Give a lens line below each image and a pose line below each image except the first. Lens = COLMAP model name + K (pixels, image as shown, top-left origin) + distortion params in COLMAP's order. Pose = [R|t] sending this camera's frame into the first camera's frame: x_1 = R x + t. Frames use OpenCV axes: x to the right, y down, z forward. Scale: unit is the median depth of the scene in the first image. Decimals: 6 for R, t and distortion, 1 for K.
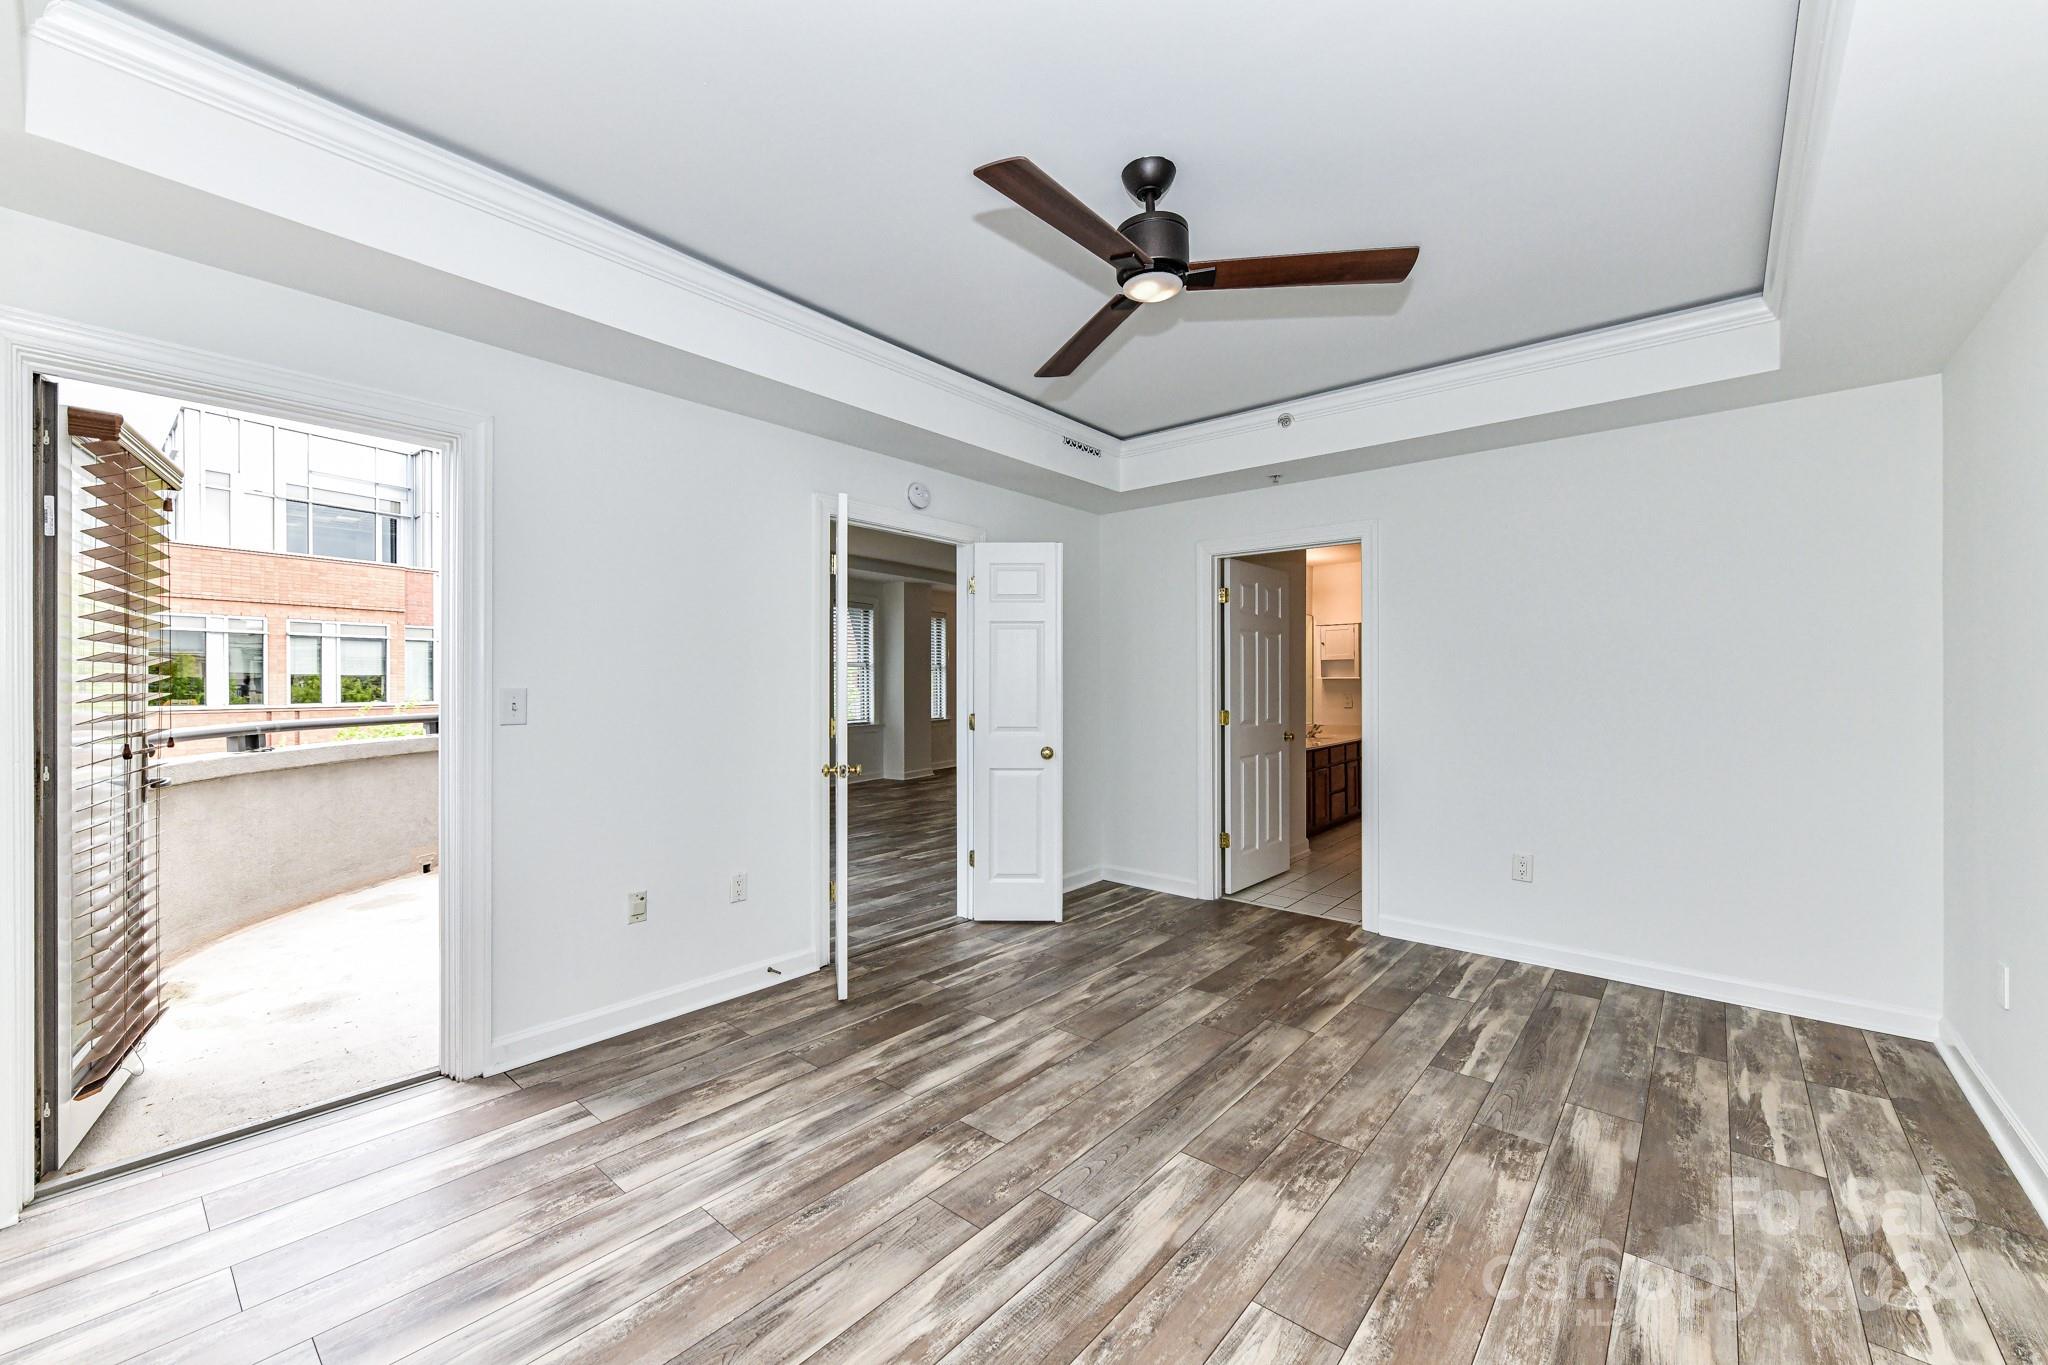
lens RADIAL K [[817.3, 0, 1032.2], [0, 817.3, 674.0], [0, 0, 1]] dist [0.000365, 0.000159]
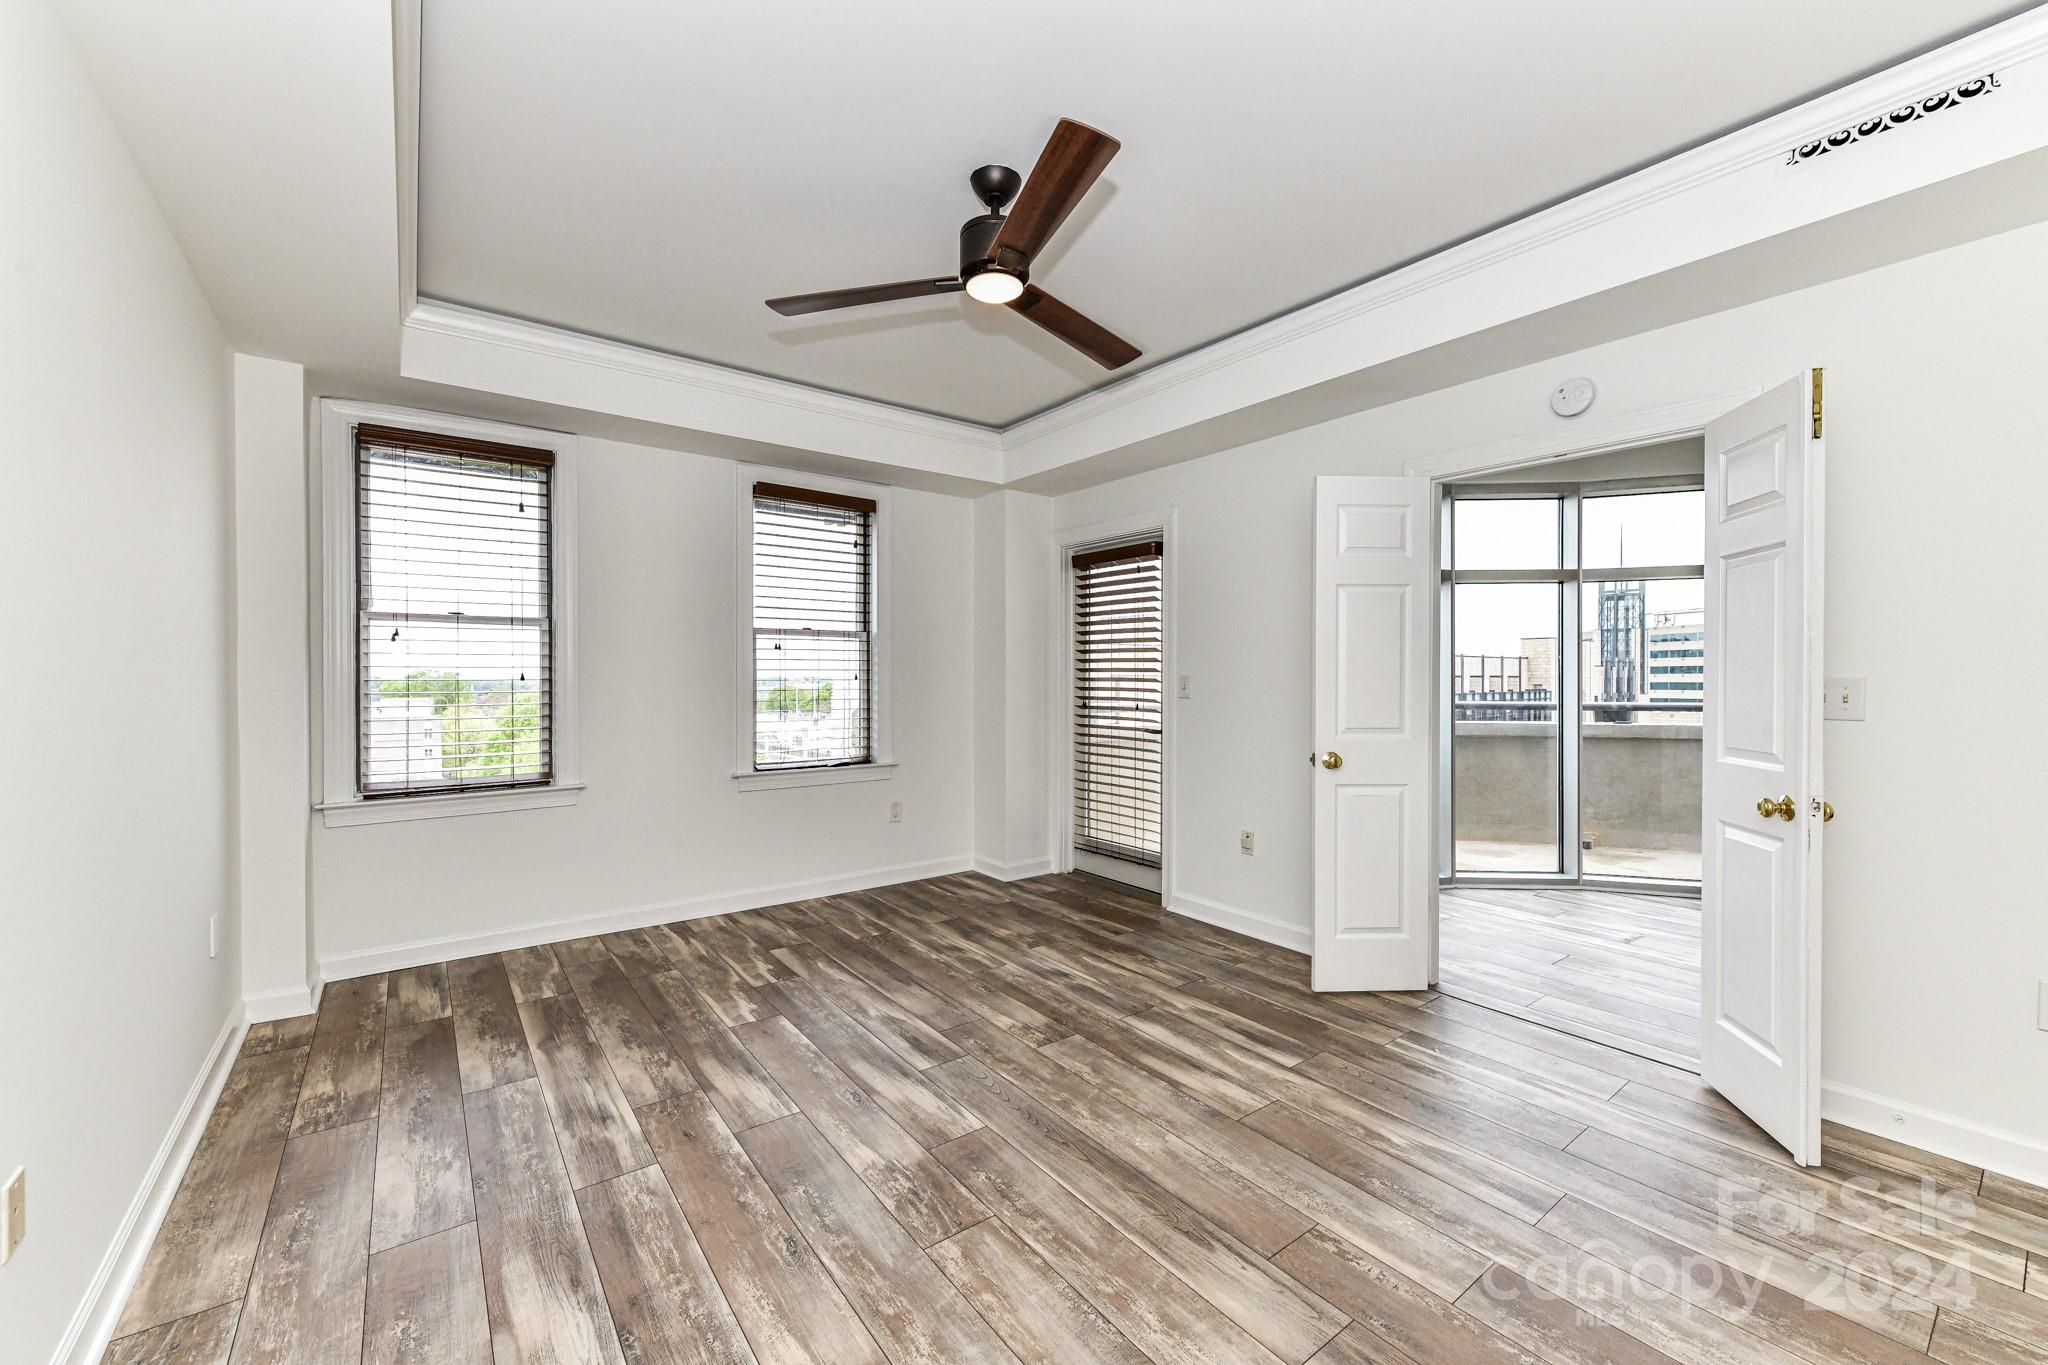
lens RADIAL K [[825.4, 0, 1018.2], [0, 825.4, 657.8], [0, 0, 1]] dist [0.001444, 0.000091]
pose [[-0.240303, -0.021187, -0.970467, 1.130871], [0.006401, 0.999705, -0.023411, 0.030117], [0.970677, -0.011838, -0.240097, 1.243149]]
